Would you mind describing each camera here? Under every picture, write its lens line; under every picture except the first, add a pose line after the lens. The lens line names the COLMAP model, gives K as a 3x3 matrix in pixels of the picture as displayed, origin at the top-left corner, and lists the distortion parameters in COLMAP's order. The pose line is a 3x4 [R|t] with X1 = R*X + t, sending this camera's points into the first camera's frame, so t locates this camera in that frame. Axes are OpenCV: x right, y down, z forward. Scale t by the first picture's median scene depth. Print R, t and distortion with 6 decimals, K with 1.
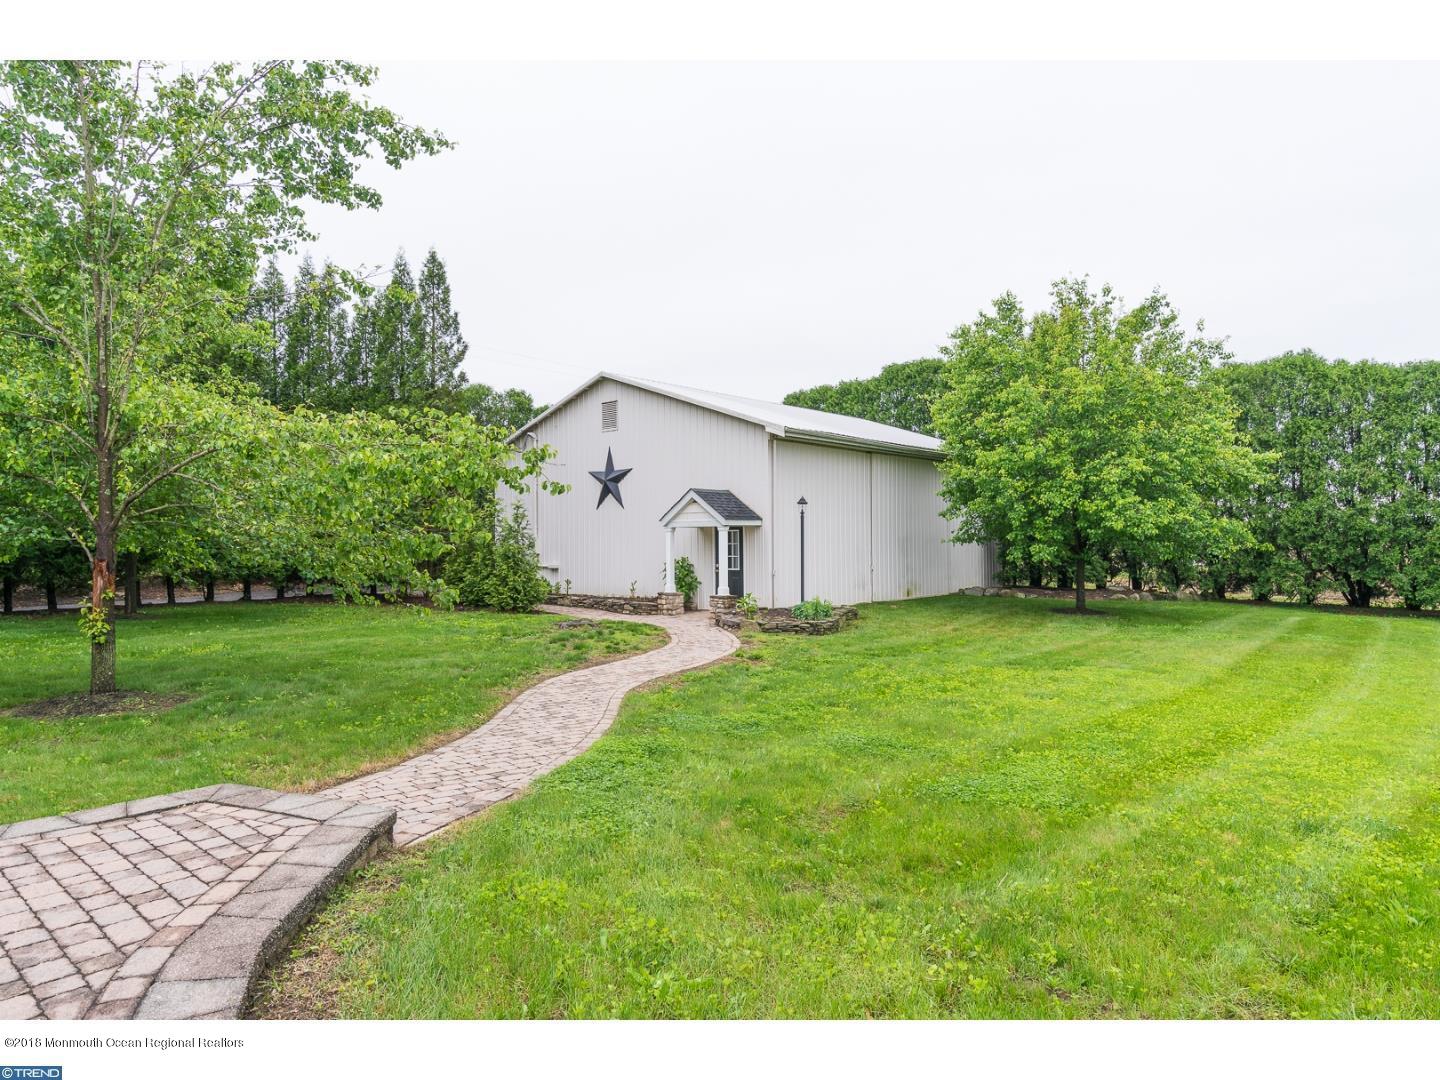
lens RADIAL K [[863.6, 0, 720.0], [0, 863.6, 540.0], [0, 0, 1]] dist [-0.001013, -0.000296]
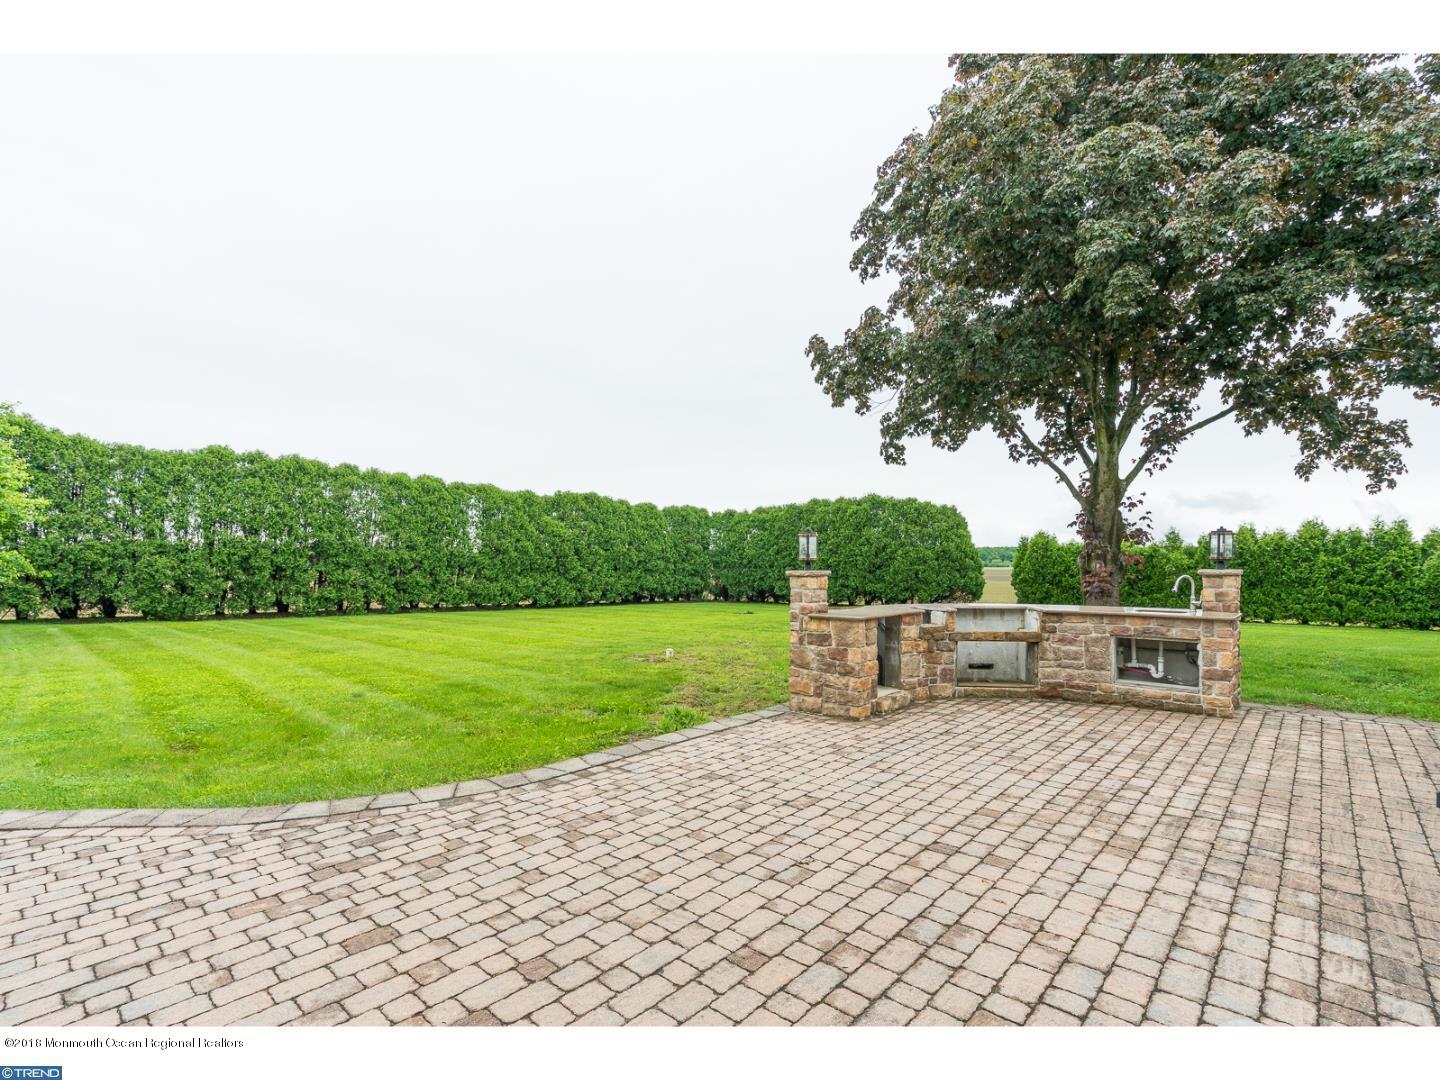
lens RADIAL K [[675.6, 0, 720.0], [0, 675.6, 540.0], [0, 0, 1]] dist [0.000174, 0.000046]
pose [[-0.000770, 0.039095, 0.999235, -0.389602], [-0.003136, 0.999230, -0.039098, -0.007168], [-0.999995, -0.003163, -0.000646, 0.006234]]
